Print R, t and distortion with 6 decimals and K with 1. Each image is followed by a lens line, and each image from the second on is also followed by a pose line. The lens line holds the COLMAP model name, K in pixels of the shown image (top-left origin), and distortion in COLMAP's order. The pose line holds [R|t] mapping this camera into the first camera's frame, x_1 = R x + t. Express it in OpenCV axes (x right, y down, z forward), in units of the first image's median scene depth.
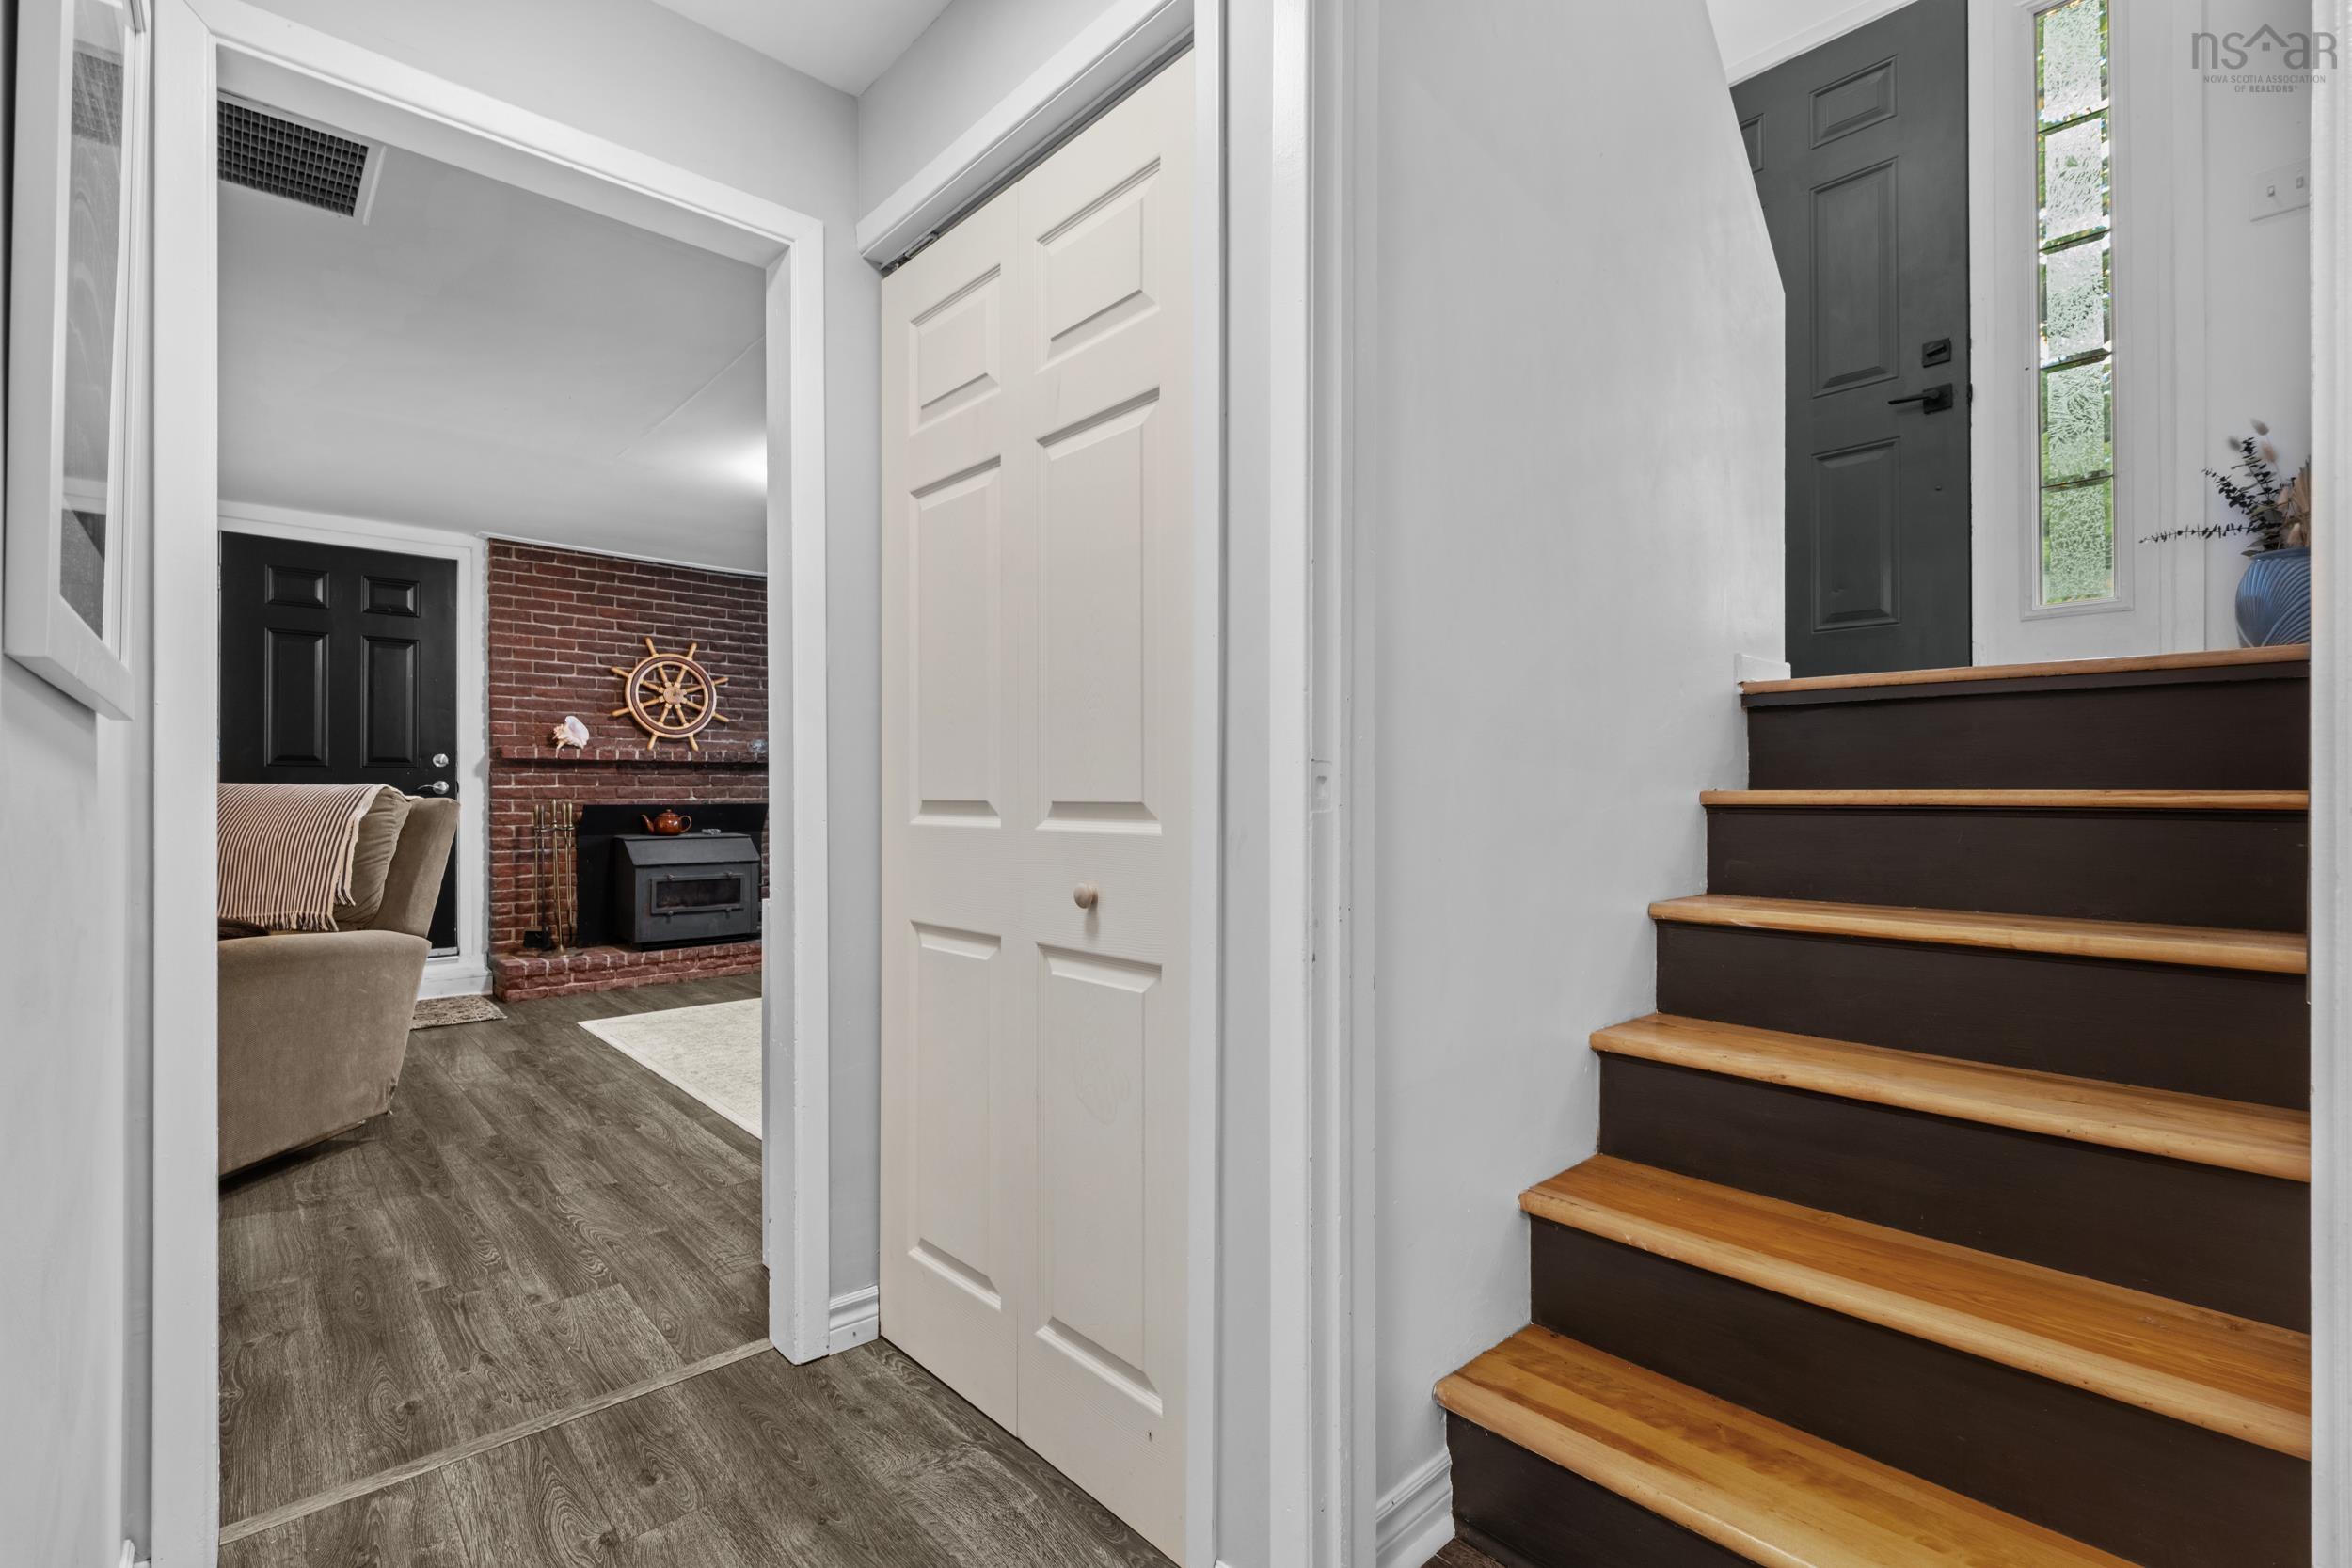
lens RADIAL K [[1053.0, 0, 1173.4], [0, 1053.0, 781.5], [0, 0, 1]] dist [0.000186, -0.000146]
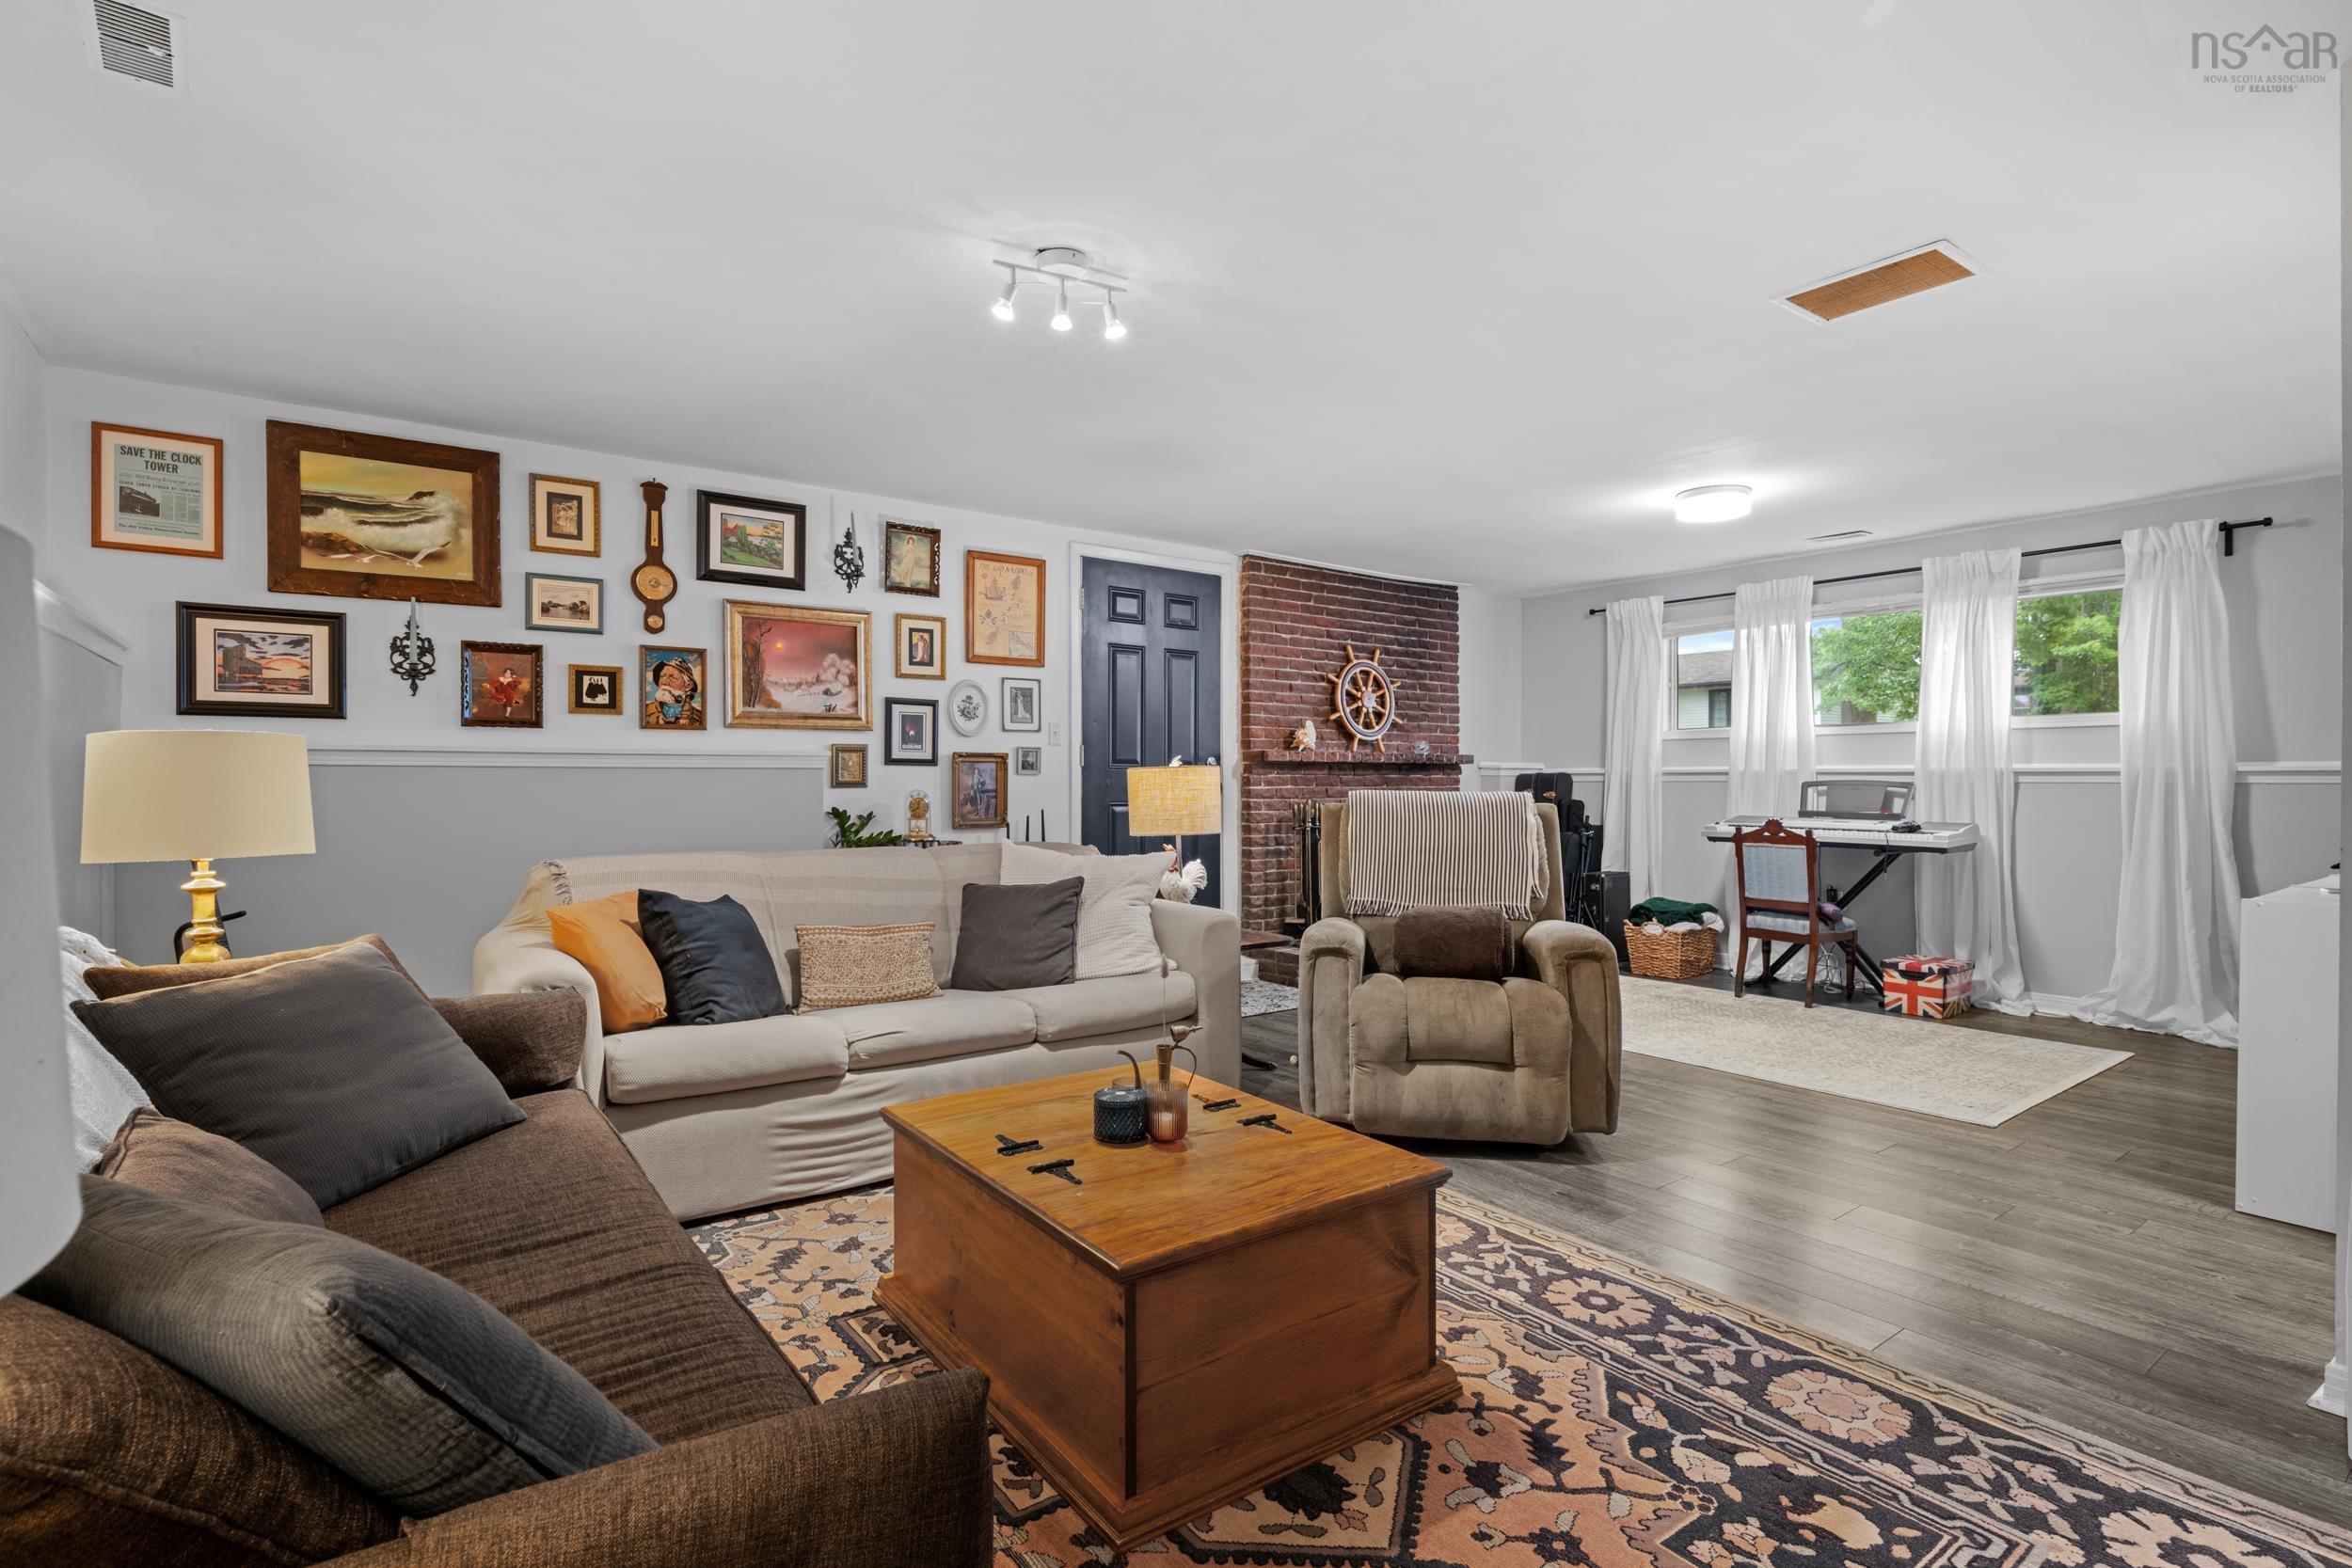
lens RADIAL K [[1135.1, 0, 1173.4], [0, 1135.1, 786.8], [0, 0, 1]] dist [0.001946, 0.000775]
pose [[0.994551, 0.004558, -0.104147, -0.566852], [-0.003365, 0.999927, 0.011635, -0.008220], [0.104192, -0.011221, 0.994494, -0.144875]]
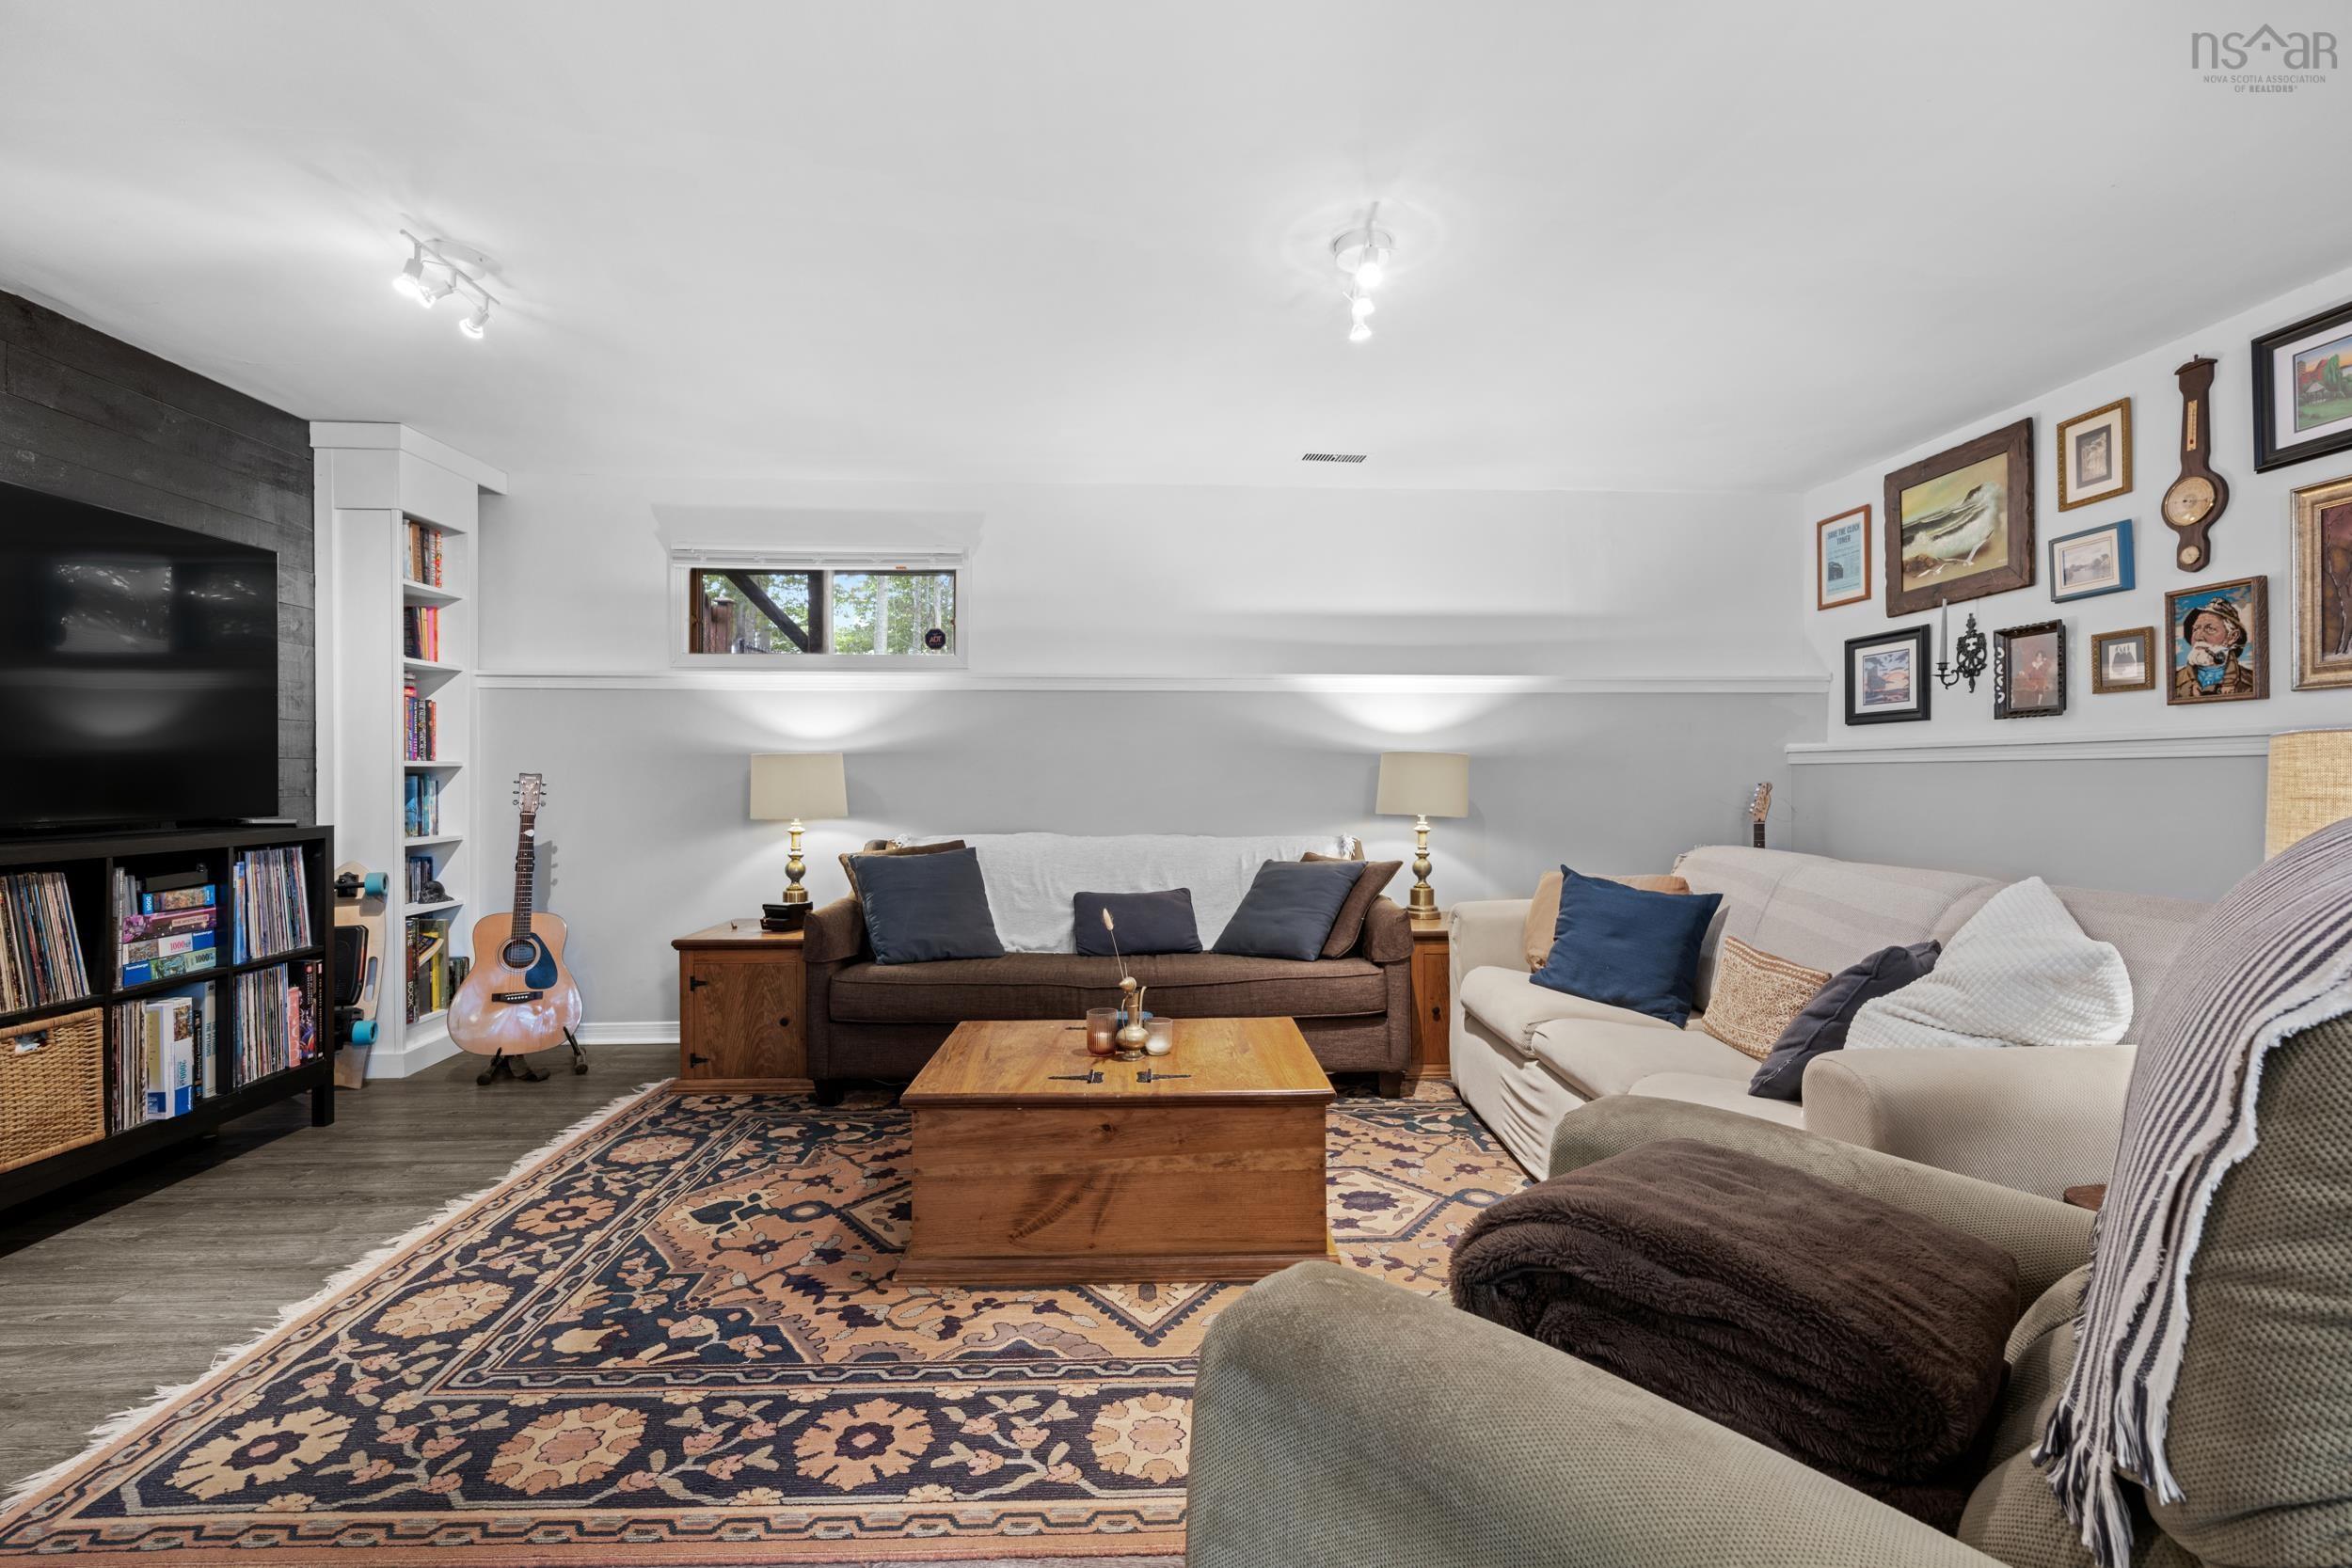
lens RADIAL K [[1053.0, 0, 1183.3], [0, 1053.0, 777.2], [0, 0, 1]] dist [0.000186, -0.000146]
pose [[-0.635527, 0.003995, -0.772068, -0.283703], [0.006721, 0.999977, -0.000358, -0.004581], [0.772049, -0.005416, -0.635540, 0.538800]]
